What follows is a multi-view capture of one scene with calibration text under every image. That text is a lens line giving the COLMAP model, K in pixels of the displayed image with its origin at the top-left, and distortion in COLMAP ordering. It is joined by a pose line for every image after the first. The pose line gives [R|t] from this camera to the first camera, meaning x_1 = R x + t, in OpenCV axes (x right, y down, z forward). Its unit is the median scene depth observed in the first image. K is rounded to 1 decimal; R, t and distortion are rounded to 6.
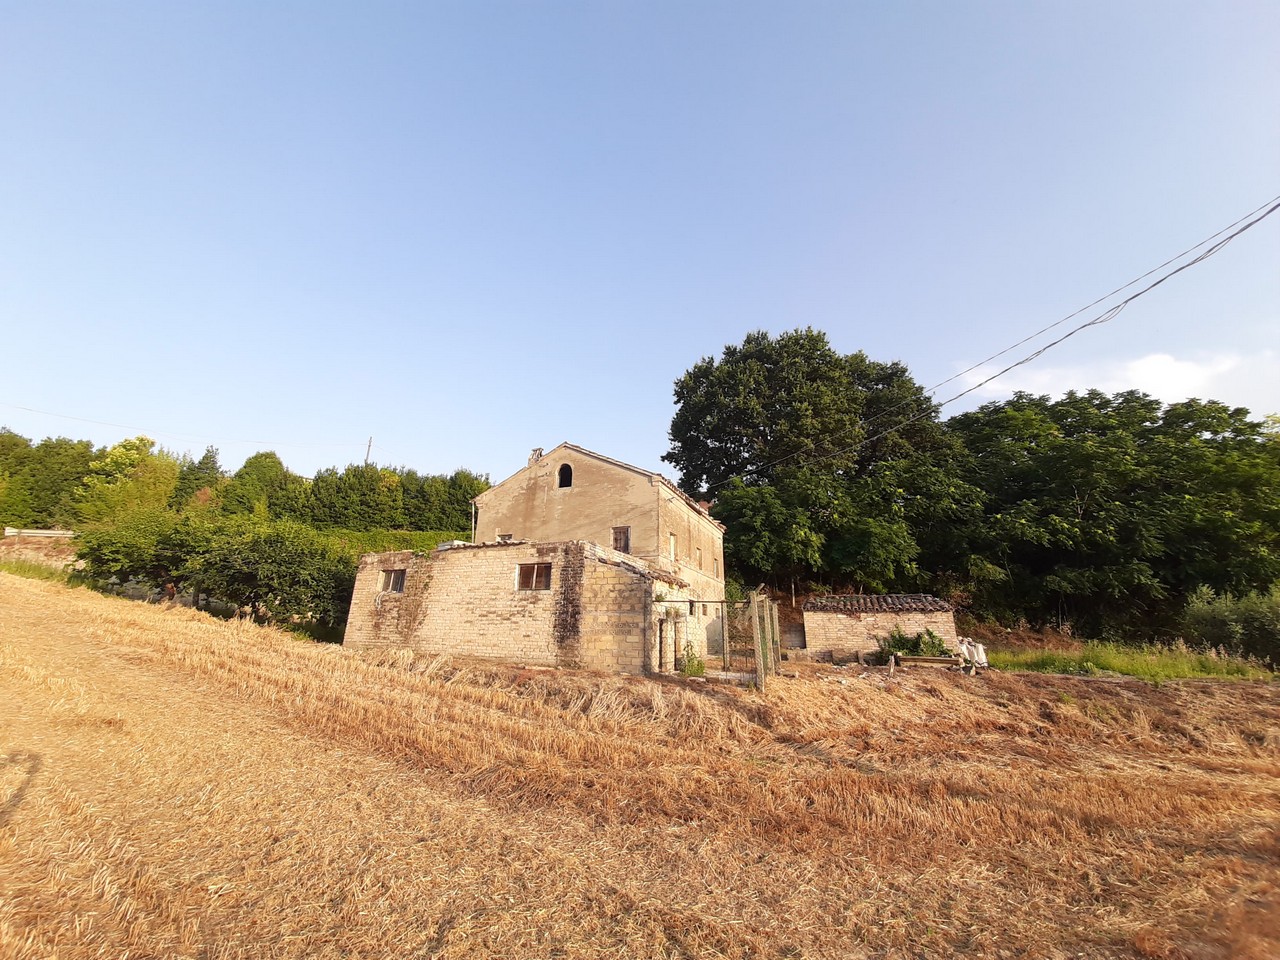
lens RADIAL K [[487.3, 0, 640.0], [0, 487.3, 480.0], [0, 0, 1]] dist [0.047078, -0.029750]
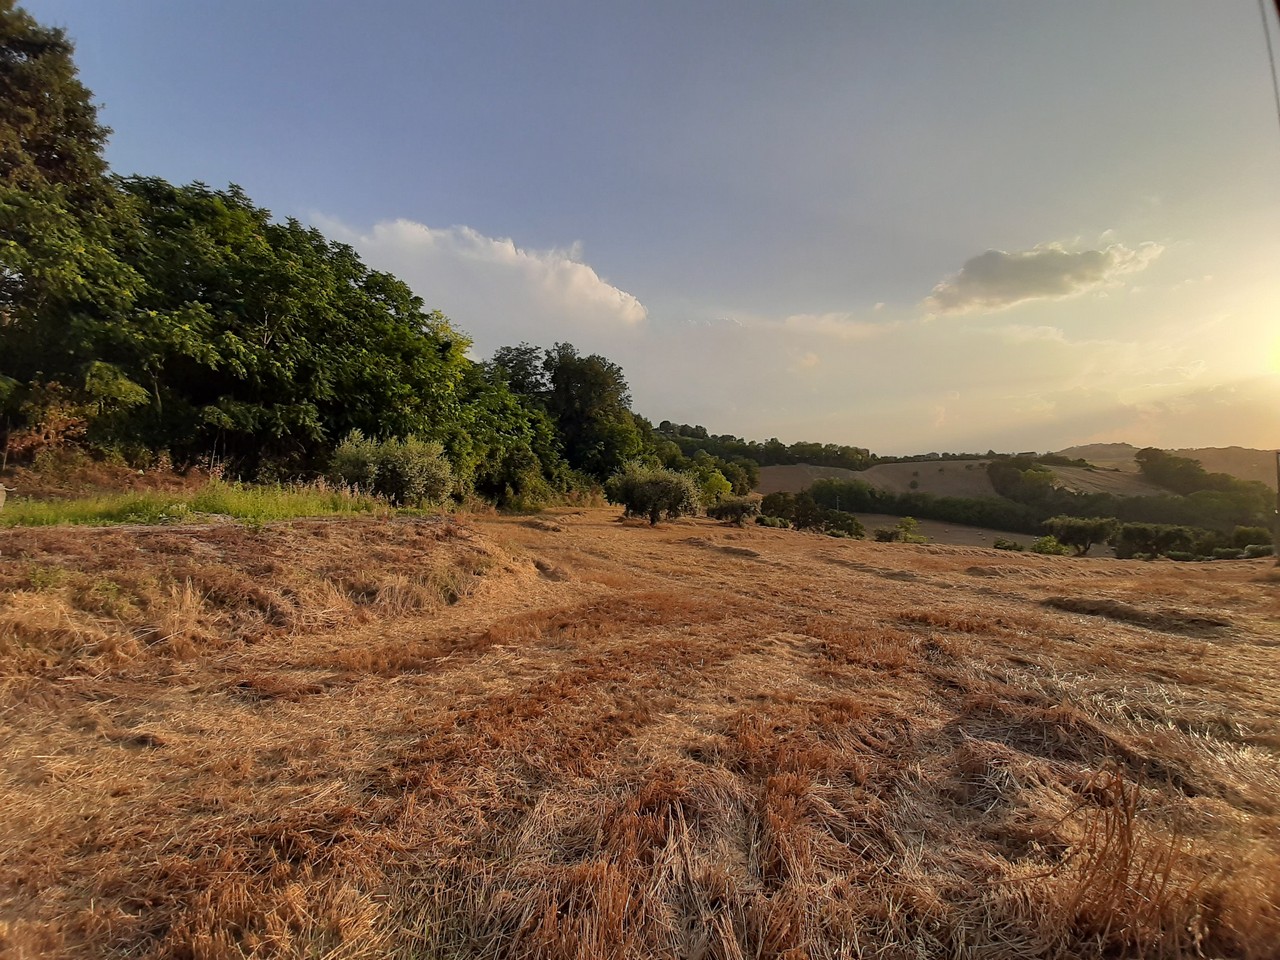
lens RADIAL K [[498.5, 0, 640.0], [0, 498.5, 480.0], [0, 0, 1]] dist [-0.019999, -0.000023]
pose [[0.213961, -0.008717, 0.976803, 0.211277], [-0.271066, 0.960160, 0.067943, 0.068694], [-0.938480, -0.279315, 0.203074, 0.164546]]
